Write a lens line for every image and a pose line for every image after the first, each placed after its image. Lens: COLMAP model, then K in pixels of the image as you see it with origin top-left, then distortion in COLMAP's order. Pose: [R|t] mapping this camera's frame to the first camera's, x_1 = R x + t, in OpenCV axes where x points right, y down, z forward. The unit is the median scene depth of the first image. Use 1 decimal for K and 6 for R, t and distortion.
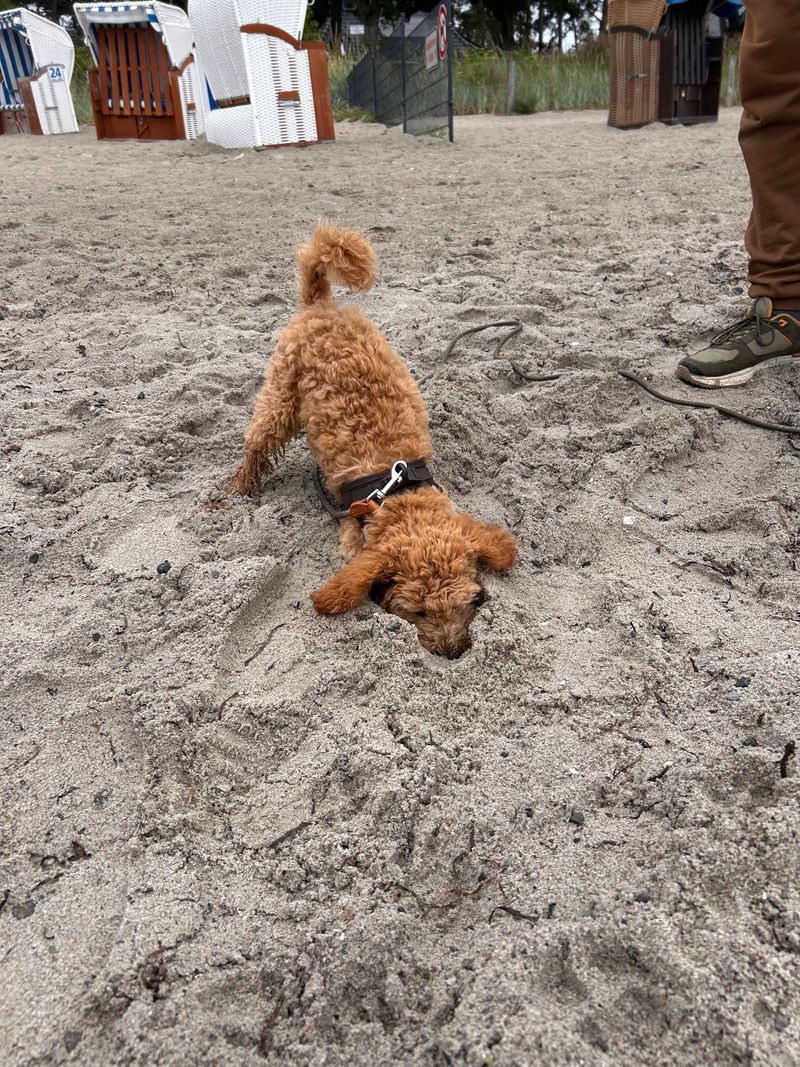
lens RADIAL K [[821.3, 0, 403.5], [0, 821.3, 551.2], [0, 0, 1]] dist [0.045892, -0.057775]
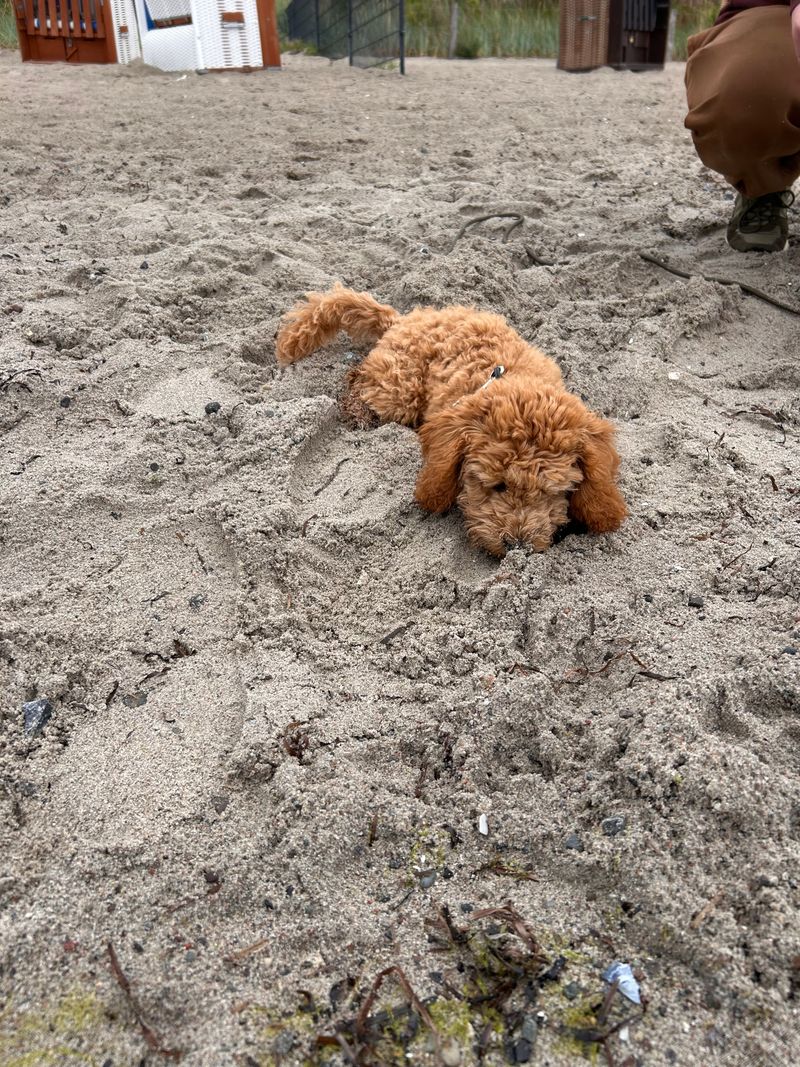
lens RADIAL K [[821.3, 0, 403.5], [0, 821.3, 551.2], [0, 0, 1]] dist [0.045892, -0.057775]
pose [[0.996299, -0.000632, 0.085954, -0.131724], [-0.003154, 0.999031, 0.043904, 0.124392], [-0.085898, -0.044013, 0.995331, 0.018788]]
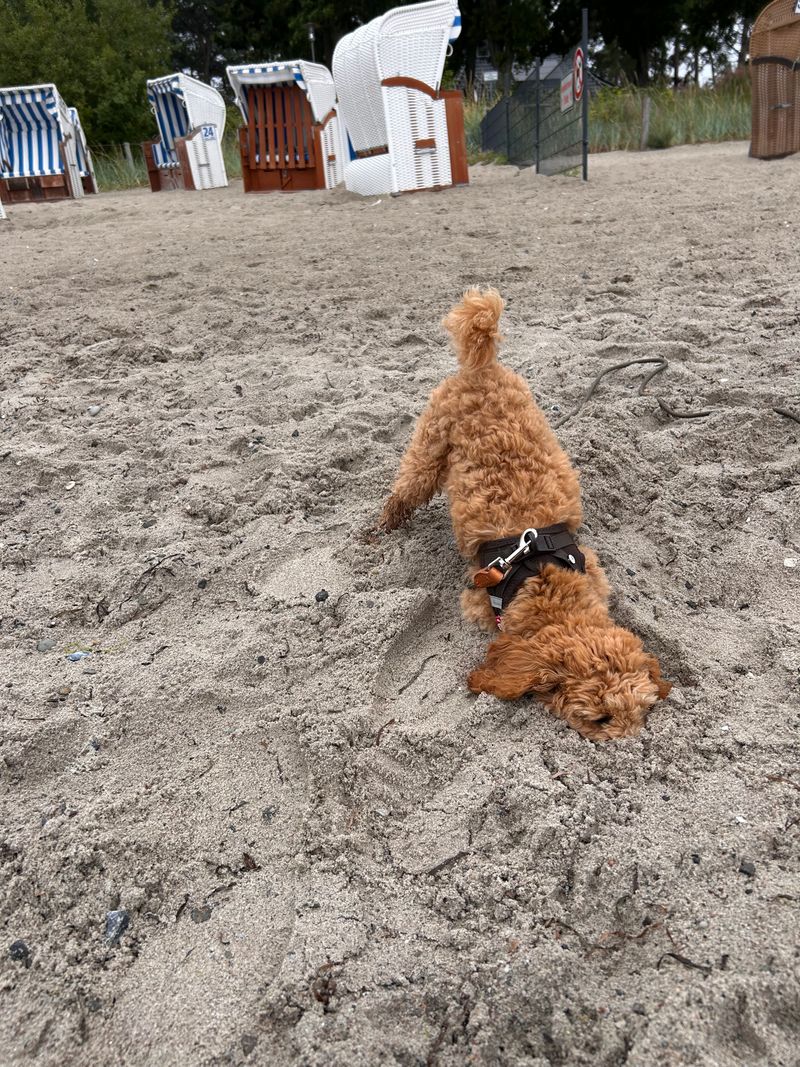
lens RADIAL K [[821.3, 0, 403.5], [0, 821.3, 551.2], [0, 0, 1]] dist [0.045892, -0.057775]
pose [[0.989462, 0.022696, -0.143001, -0.033734], [-0.028593, 0.998818, -0.039319, 0.000474], [0.141939, 0.042994, 0.988941, -0.019675]]
